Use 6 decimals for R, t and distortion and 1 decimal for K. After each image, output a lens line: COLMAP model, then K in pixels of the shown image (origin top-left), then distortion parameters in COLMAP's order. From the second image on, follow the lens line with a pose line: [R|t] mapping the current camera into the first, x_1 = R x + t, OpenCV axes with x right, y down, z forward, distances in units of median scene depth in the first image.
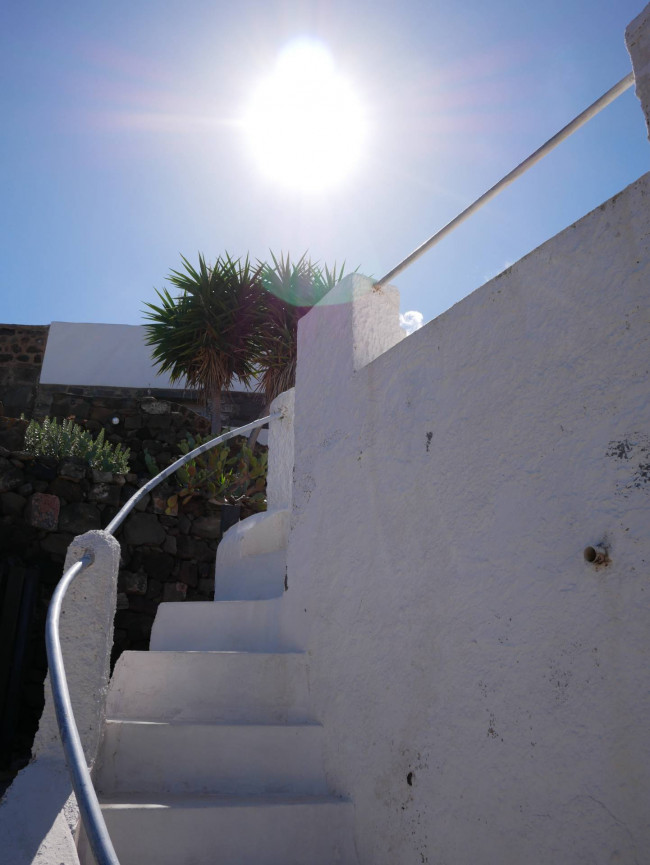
lens RADIAL K [[726.2, 0, 328.9], [0, 726.2, 431.5], [0, 0, 1]] dist [-0.041305, 0.015545]
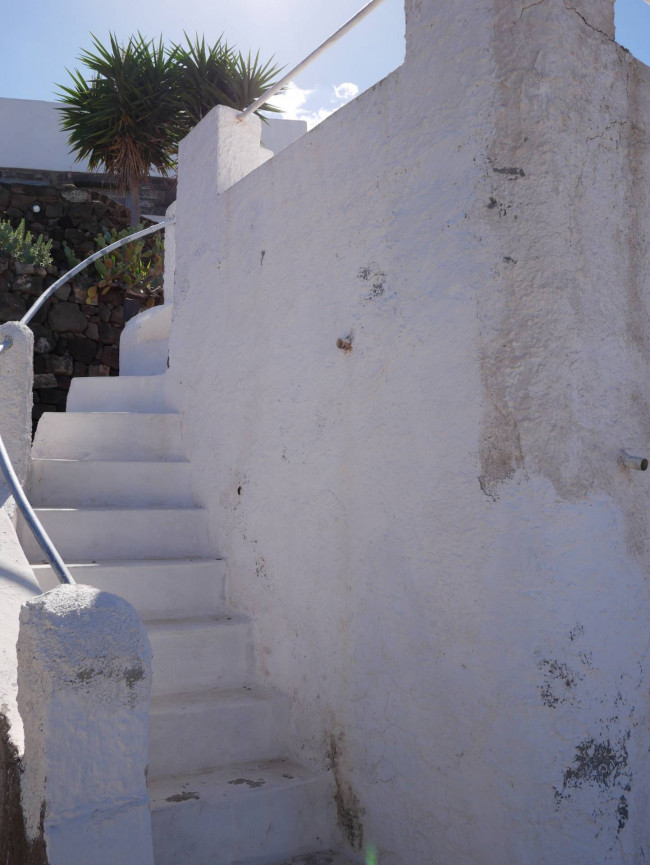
lens RADIAL K [[726.2, 0, 326.3], [0, 726.2, 431.2], [0, 0, 1]] dist [-0.041305, 0.015545]
pose [[0.997009, 0.003491, 0.077211, 0.155800], [-0.025416, 0.958231, 0.284865, -0.063872], [-0.072991, -0.285975, 0.955453, -0.375756]]
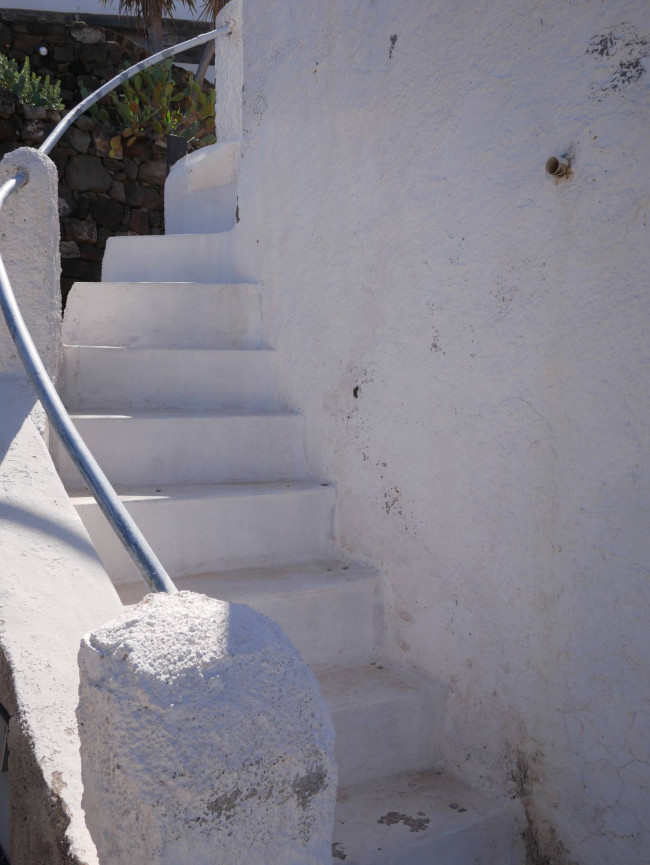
lens RADIAL K [[726.2, 0, 324.9], [0, 726.2, 431.6], [0, 0, 1]] dist [-0.041305, 0.015545]
pose [[0.998665, -0.000583, 0.051657, 0.009213], [-0.022178, 0.898264, 0.438897, 0.054552], [-0.046657, -0.439456, 0.897052, 0.004916]]
